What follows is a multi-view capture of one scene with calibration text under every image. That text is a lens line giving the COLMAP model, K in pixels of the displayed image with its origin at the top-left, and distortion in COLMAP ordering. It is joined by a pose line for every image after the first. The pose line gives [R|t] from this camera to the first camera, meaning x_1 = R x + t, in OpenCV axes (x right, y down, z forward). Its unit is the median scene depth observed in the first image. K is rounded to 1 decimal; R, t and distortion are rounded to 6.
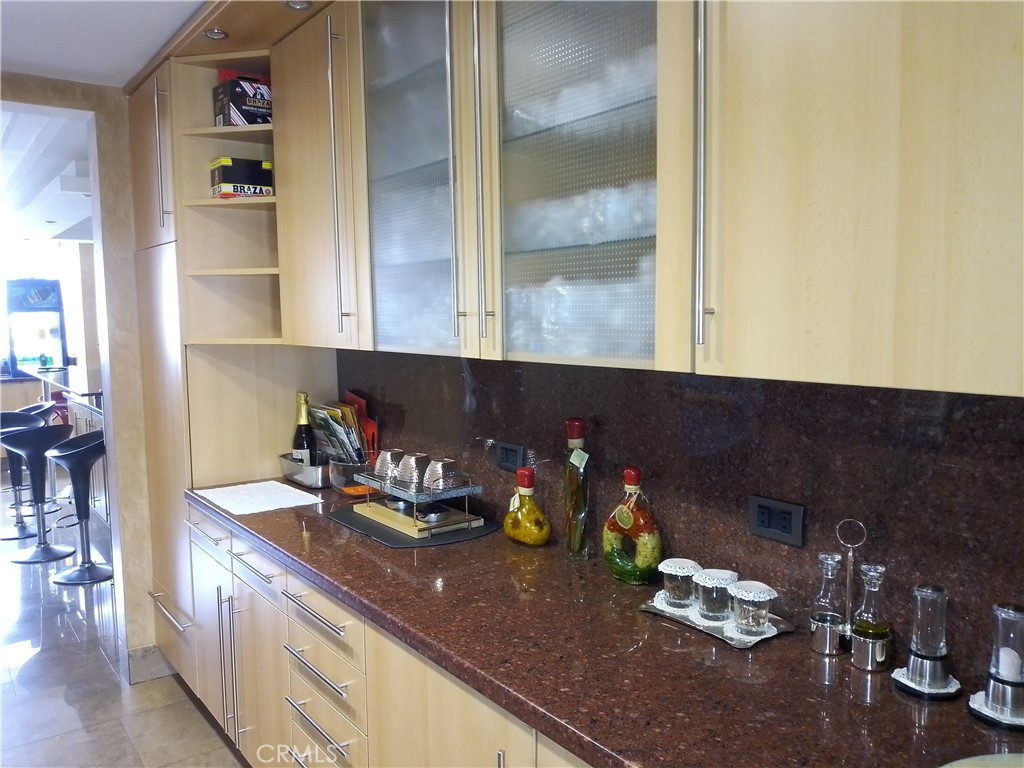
lens RADIAL K [[811.2, 0, 509.3], [0, 811.2, 384.7], [0, 0, 1]] dist [0.001376, -0.002642]
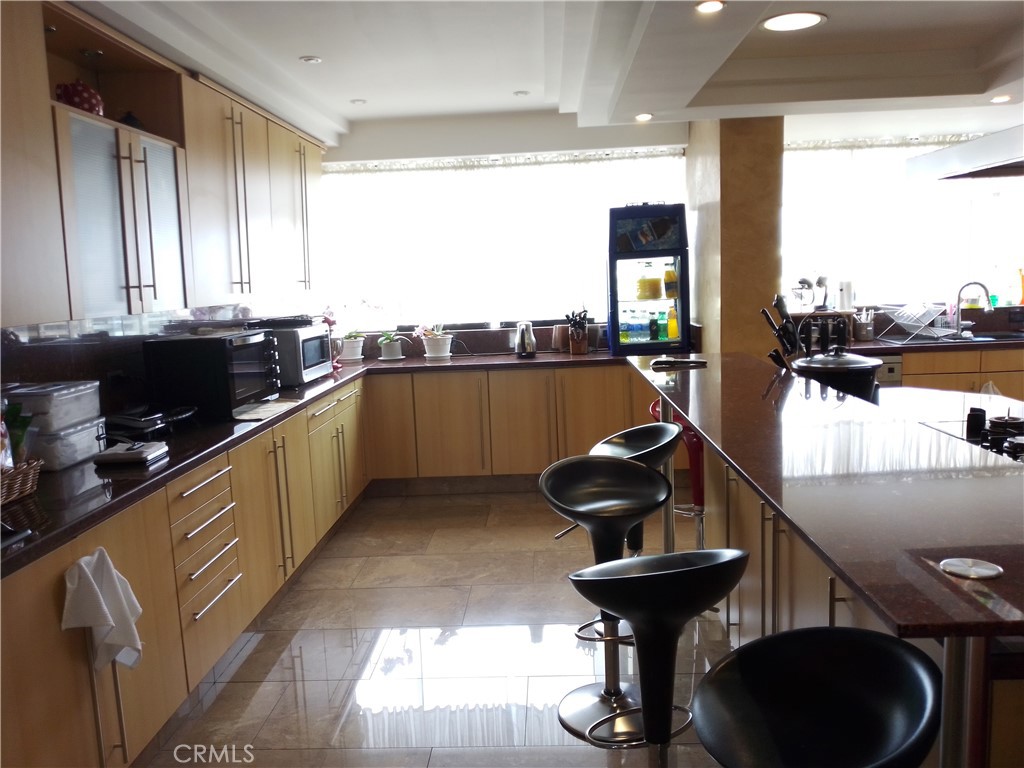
lens RADIAL K [[811.2, 0, 511.4], [0, 811.2, 382.5], [0, 0, 1]] dist [0.001376, -0.002642]
pose [[0.781502, 0.069889, -0.619975, -0.255818], [-0.028800, 0.996688, 0.076053, -0.034965], [0.623237, -0.041580, 0.780927, 0.414793]]
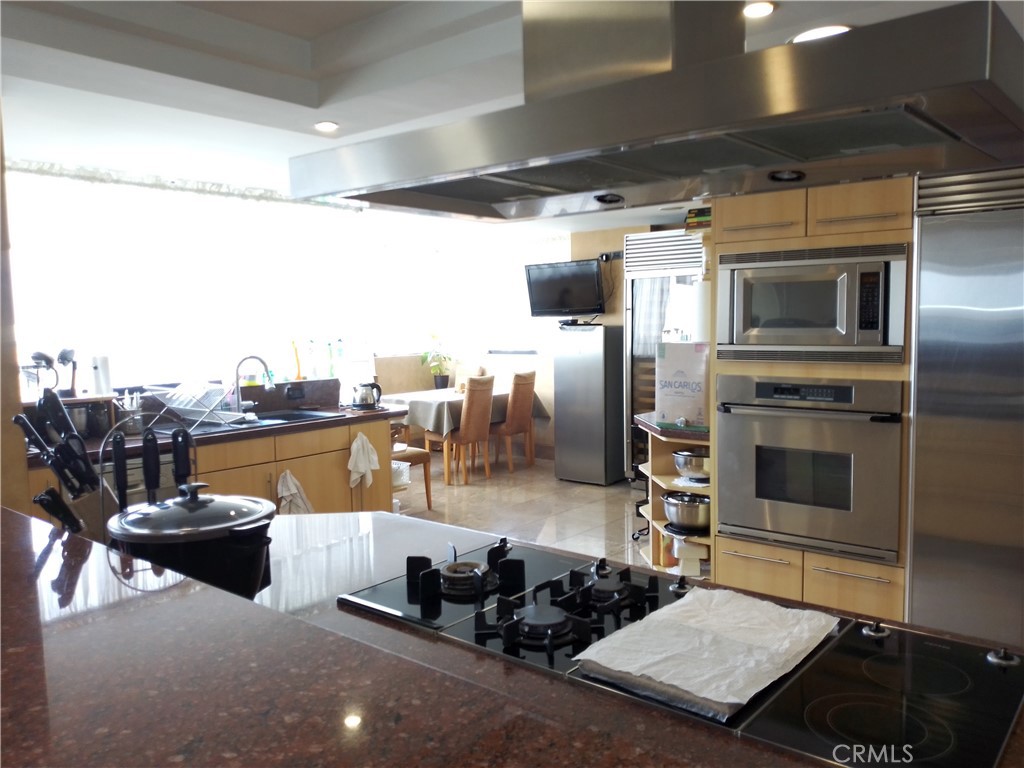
lens RADIAL K [[811.2, 0, 514.2], [0, 811.2, 389.6], [0, 0, 1]] dist [0.001376, -0.002642]
pose [[0.970668, -0.022229, 0.239392, -0.375628], [0.023574, 0.999718, -0.002757, -0.053844], [-0.239264, 0.008320, 0.970919, 0.652397]]
